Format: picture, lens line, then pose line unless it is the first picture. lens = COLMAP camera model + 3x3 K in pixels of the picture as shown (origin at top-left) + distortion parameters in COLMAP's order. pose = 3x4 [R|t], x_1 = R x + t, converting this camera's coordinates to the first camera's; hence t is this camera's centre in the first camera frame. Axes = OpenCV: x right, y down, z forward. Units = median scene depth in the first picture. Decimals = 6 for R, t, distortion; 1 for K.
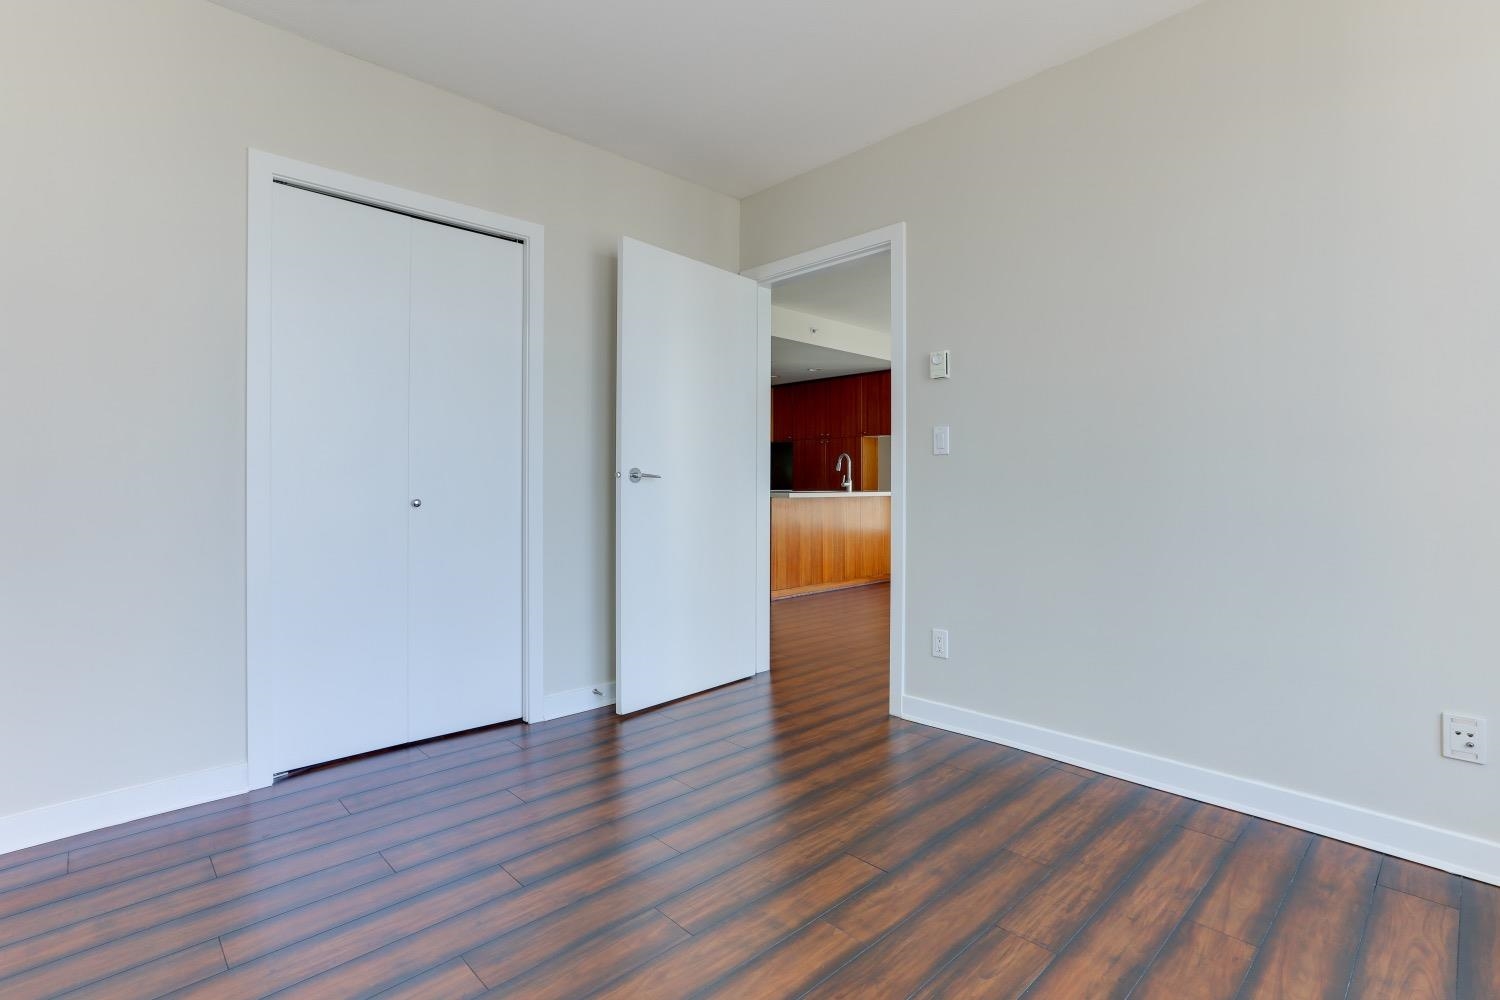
lens RADIAL K [[705.1, 0, 781.8], [0, 705.1, 488.2], [0, 0, 1]] dist [0.008525, 0.008743]
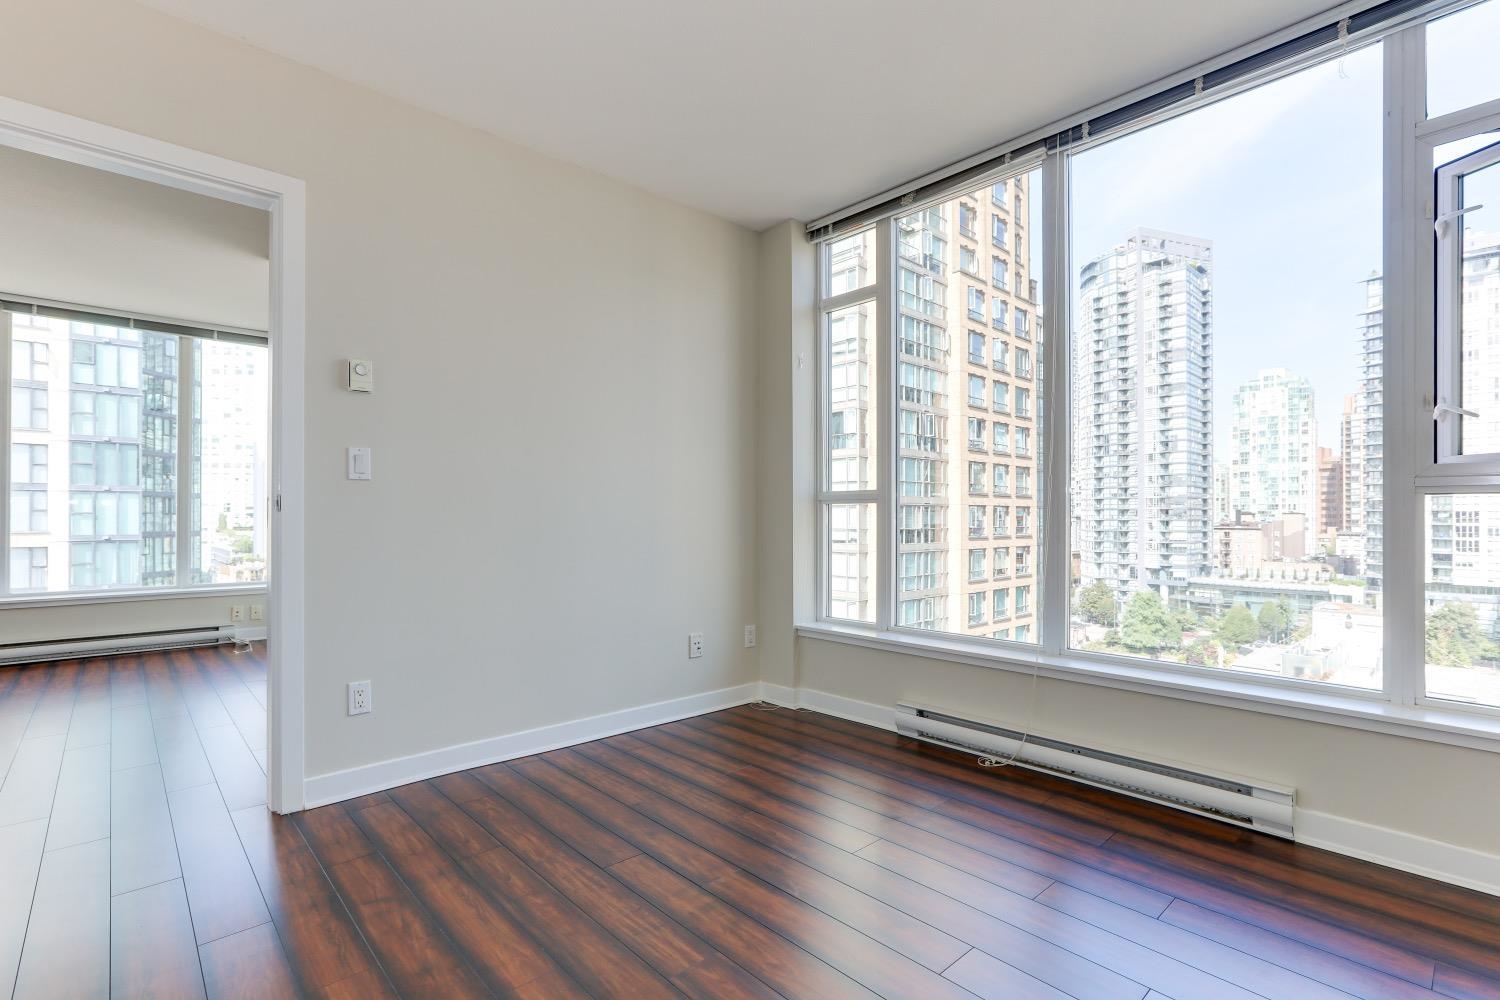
lens RADIAL K [[705.1, 0, 751.5], [0, 705.1, 515.0], [0, 0, 1]] dist [0.008525, 0.008743]
pose [[0.054047, 0.003870, 0.998531, -0.818586], [-0.000025, 0.999992, -0.003874, -0.001222], [-0.998538, 0.000185, 0.054046, 0.630851]]
